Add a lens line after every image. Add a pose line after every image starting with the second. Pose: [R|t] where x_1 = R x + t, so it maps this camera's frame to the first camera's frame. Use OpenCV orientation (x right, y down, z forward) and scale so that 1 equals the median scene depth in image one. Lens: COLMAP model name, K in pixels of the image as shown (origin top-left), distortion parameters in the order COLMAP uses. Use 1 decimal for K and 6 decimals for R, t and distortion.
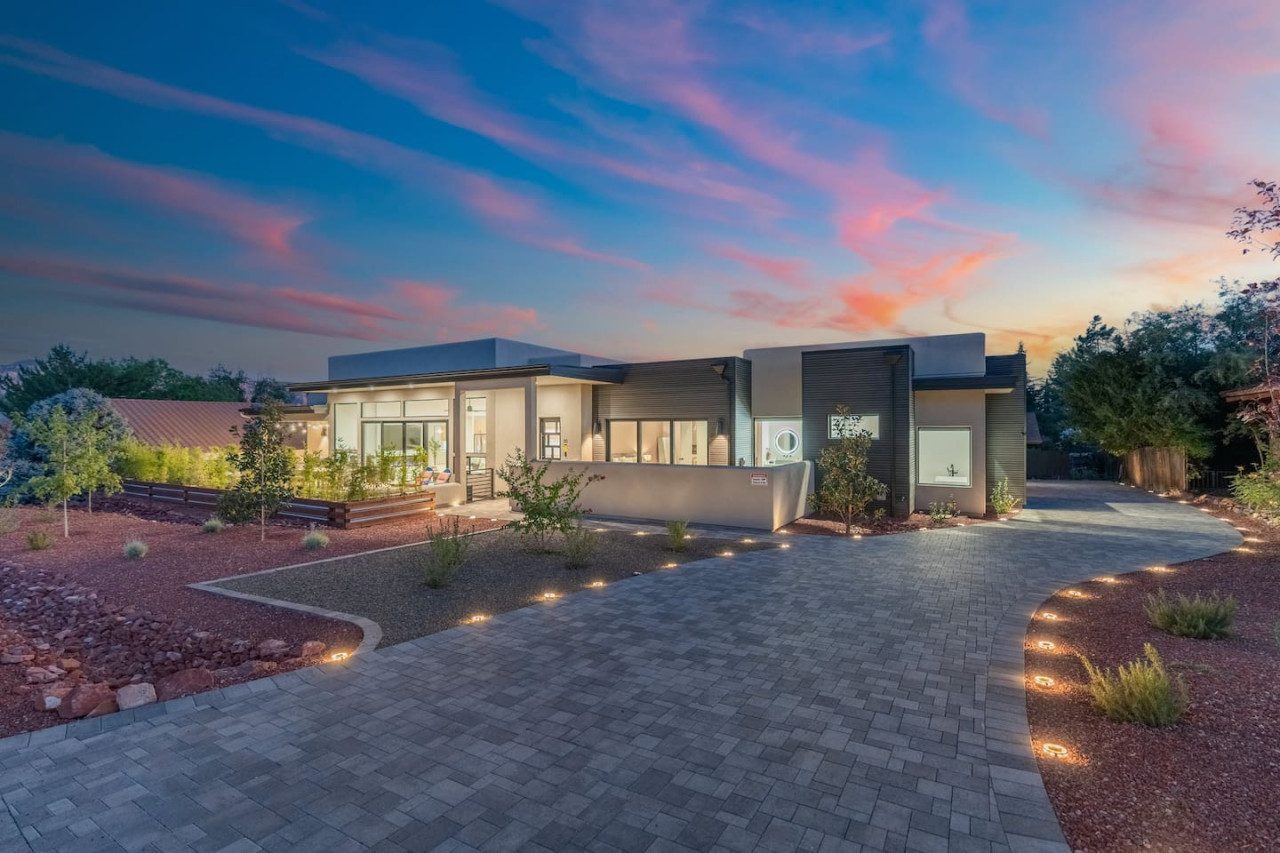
lens RADIAL K [[570.2, 0, 640.0], [0, 570.2, 426.5], [0, 0, 1]] dist [-0.018822, -0.000155]
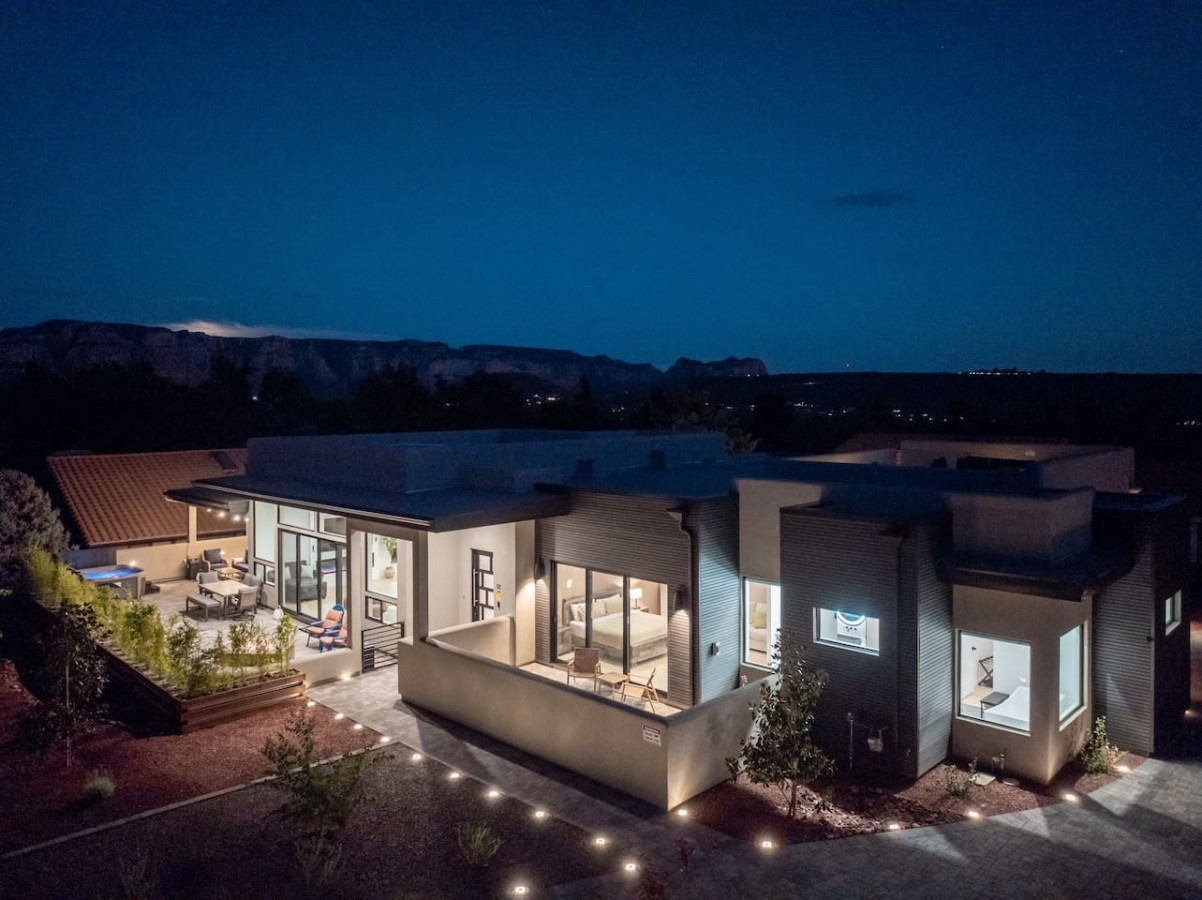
lens RADIAL K [[843.6, 0, 601.0], [0, 843.6, 450.0], [0, 0, 1]] dist [-0.048751, -0.001474]
pose [[0.971827, 0.003967, -0.235663, 0.274766], [0.006756, 0.998979, 0.044676, -0.215914], [0.235600, -0.045010, 0.970807, -0.008324]]
